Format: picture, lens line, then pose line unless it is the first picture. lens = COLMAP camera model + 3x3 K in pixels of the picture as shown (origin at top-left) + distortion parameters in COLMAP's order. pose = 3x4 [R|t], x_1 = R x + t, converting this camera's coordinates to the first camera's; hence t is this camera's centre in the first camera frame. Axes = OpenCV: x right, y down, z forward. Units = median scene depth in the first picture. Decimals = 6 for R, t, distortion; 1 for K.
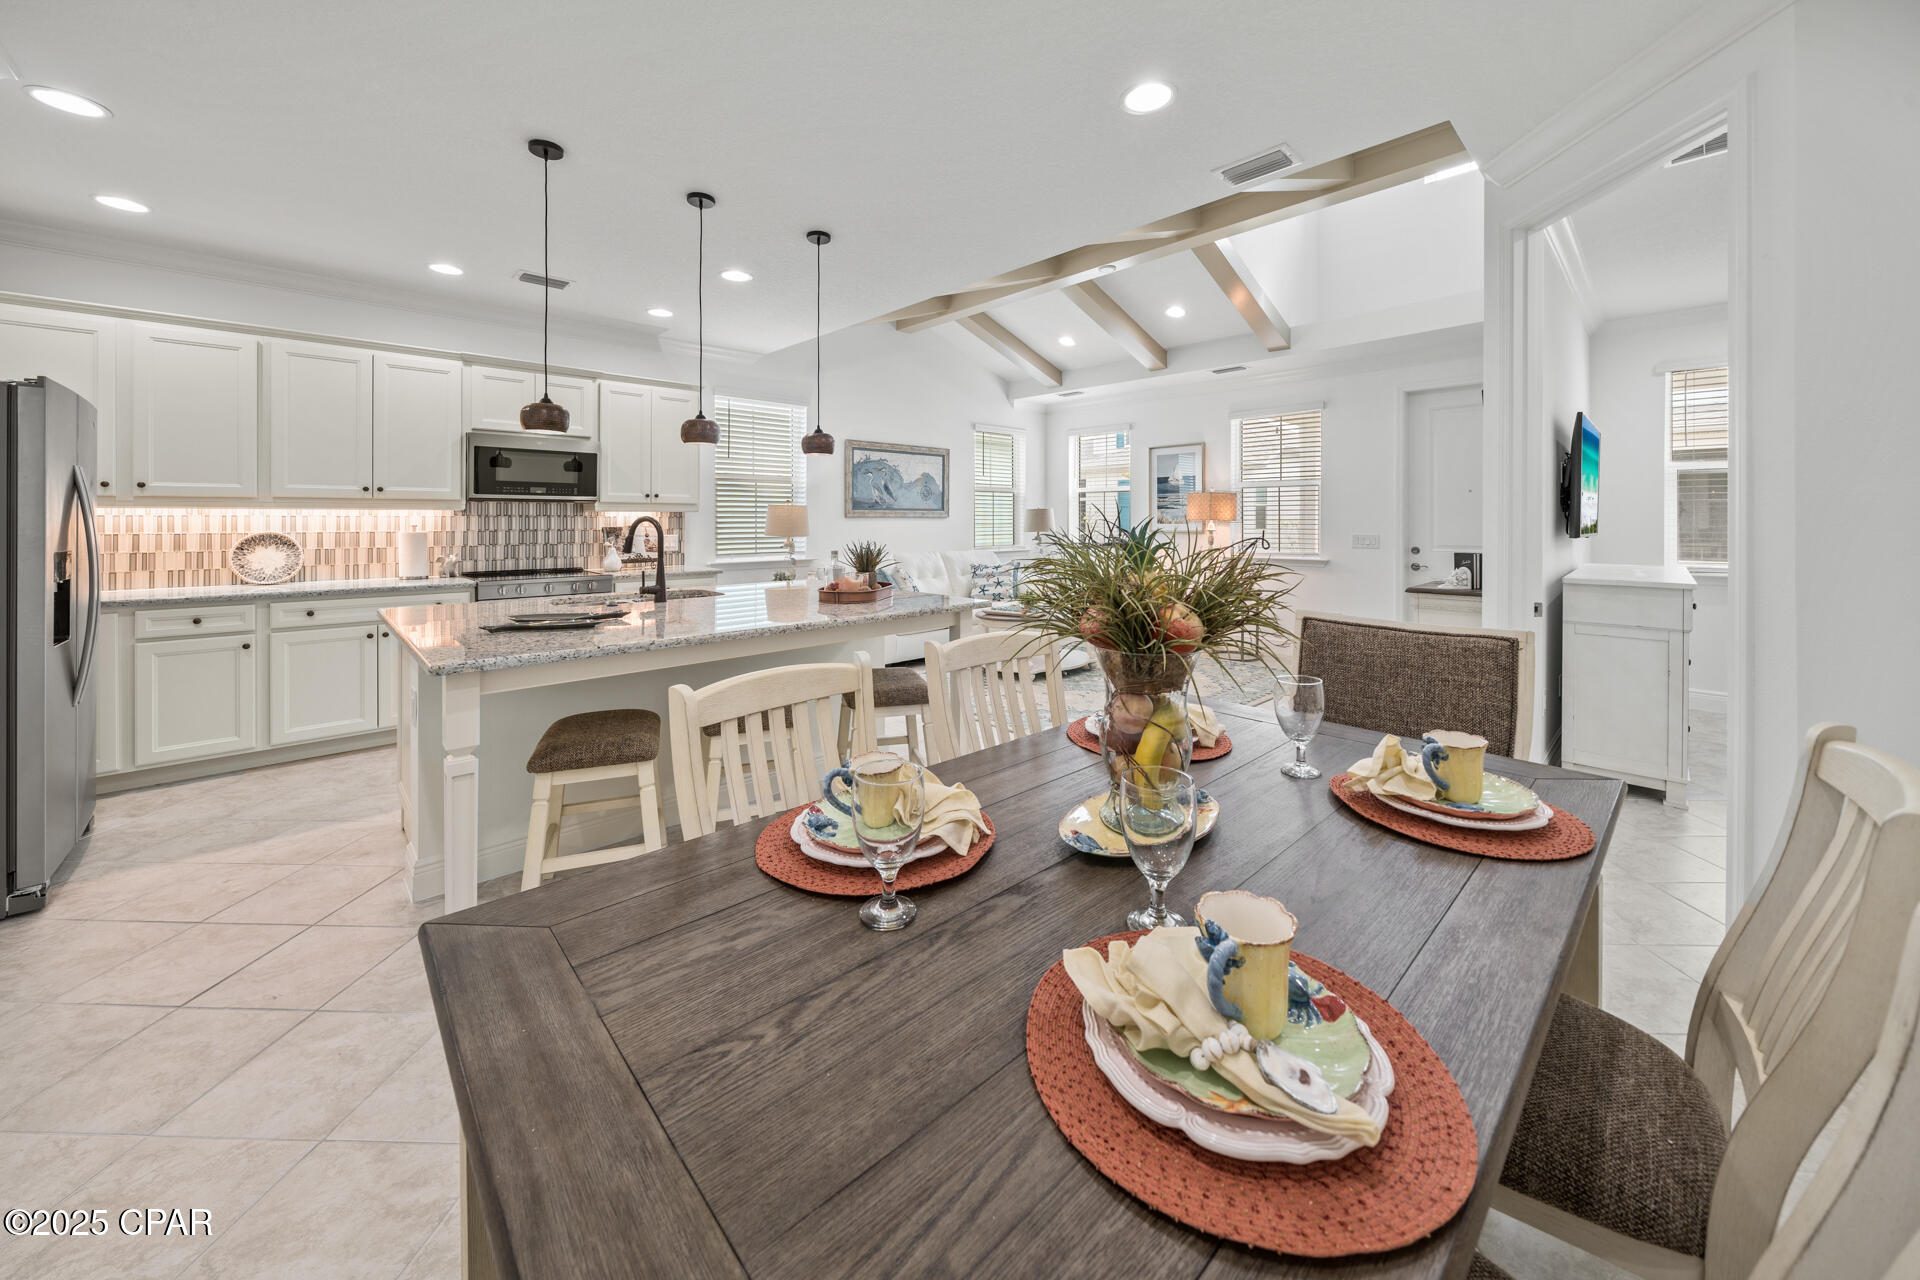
lens RADIAL K [[689.9, 0, 963.3], [0, 689.9, 529.7], [0, 0, 1]] dist [-0.011615, 0.000198]
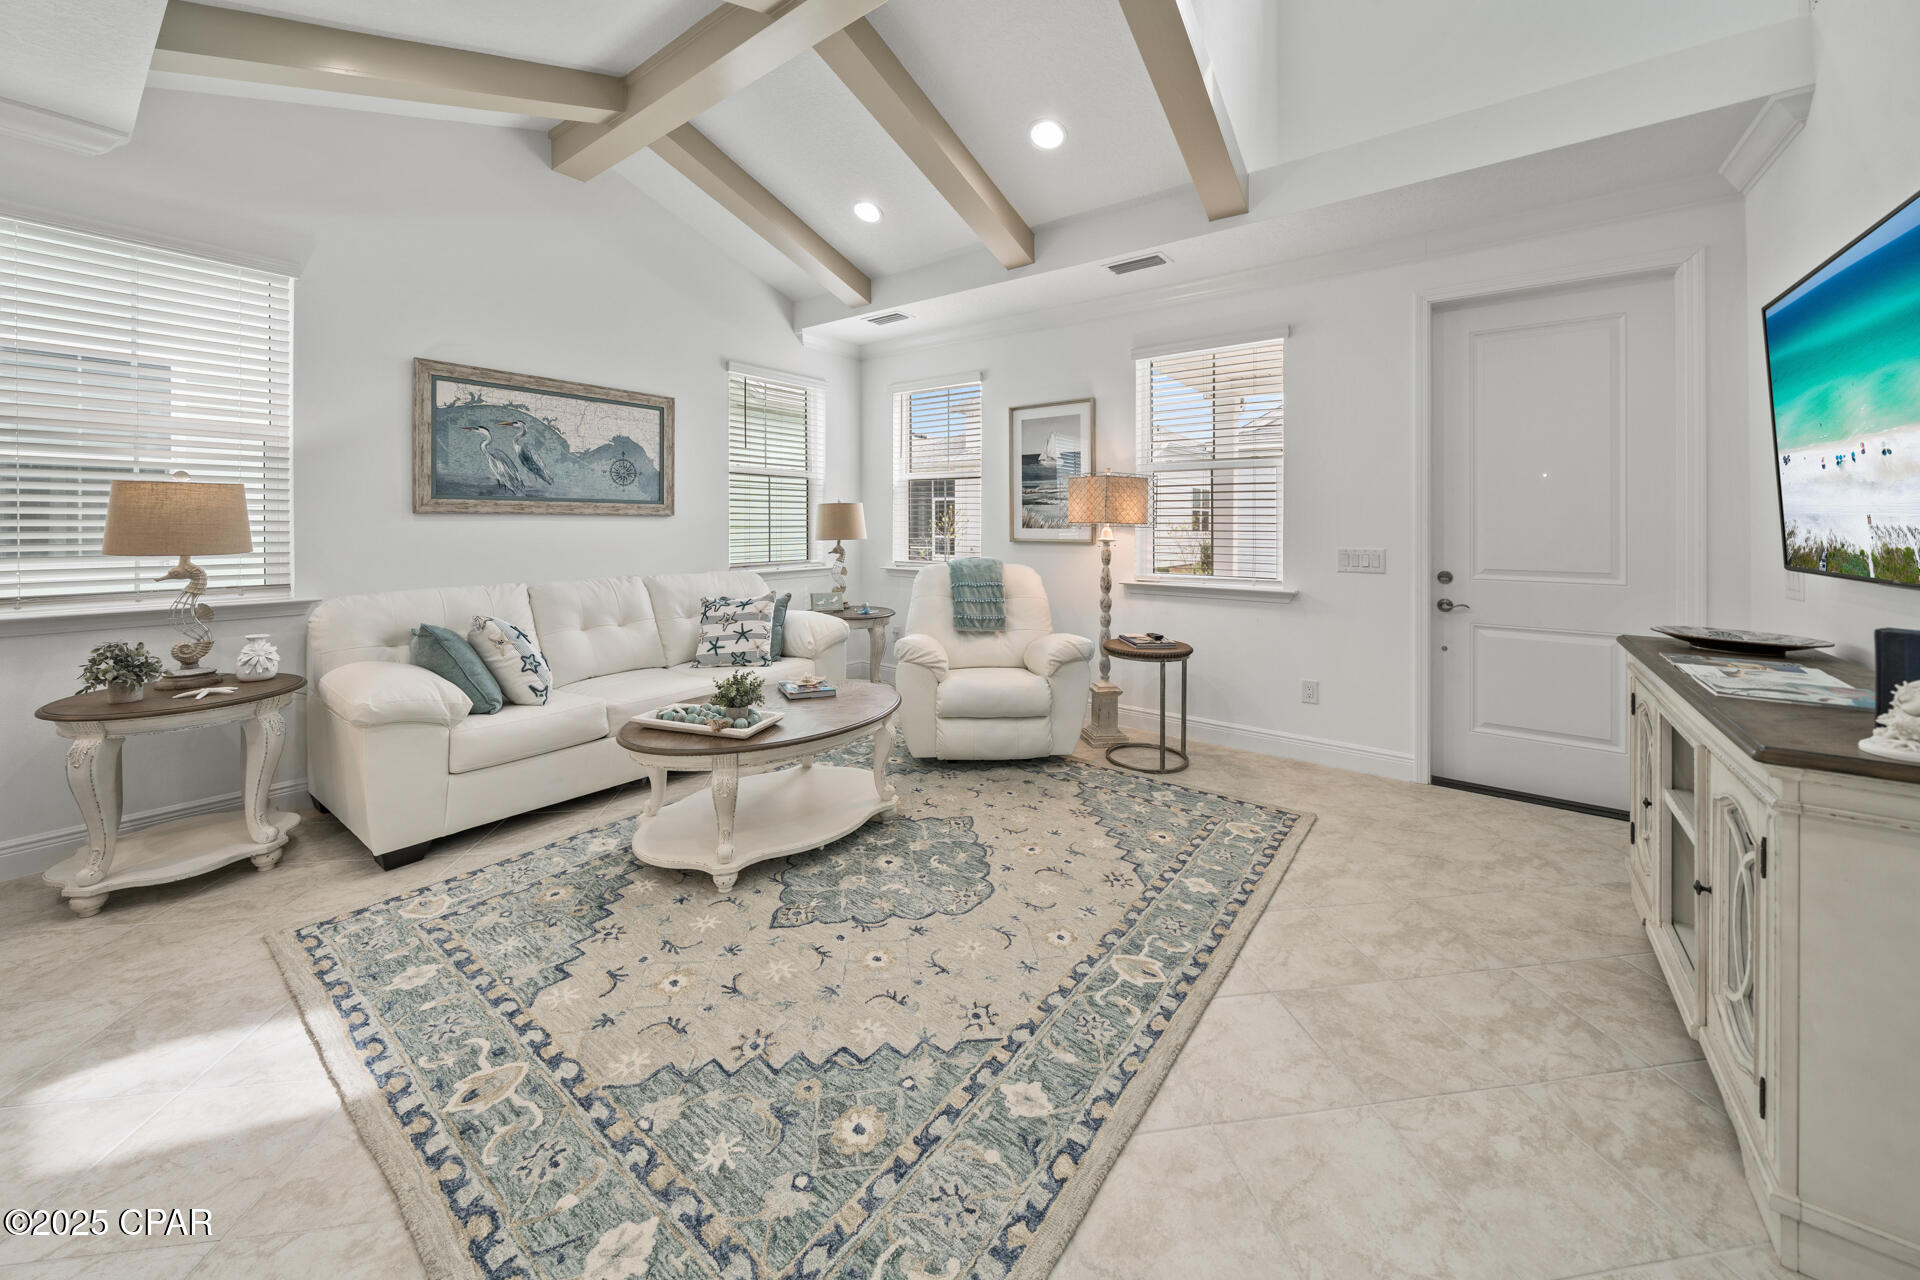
lens RADIAL K [[689.9, 0, 981.6], [0, 689.9, 525.7], [0, 0, 1]] dist [-0.011615, 0.000198]
pose [[0.982375, 0.006019, 0.186824, 0.133075], [-0.003887, 0.999923, -0.011775, -0.004040], [-0.186880, 0.010841, 0.982323, 0.405766]]
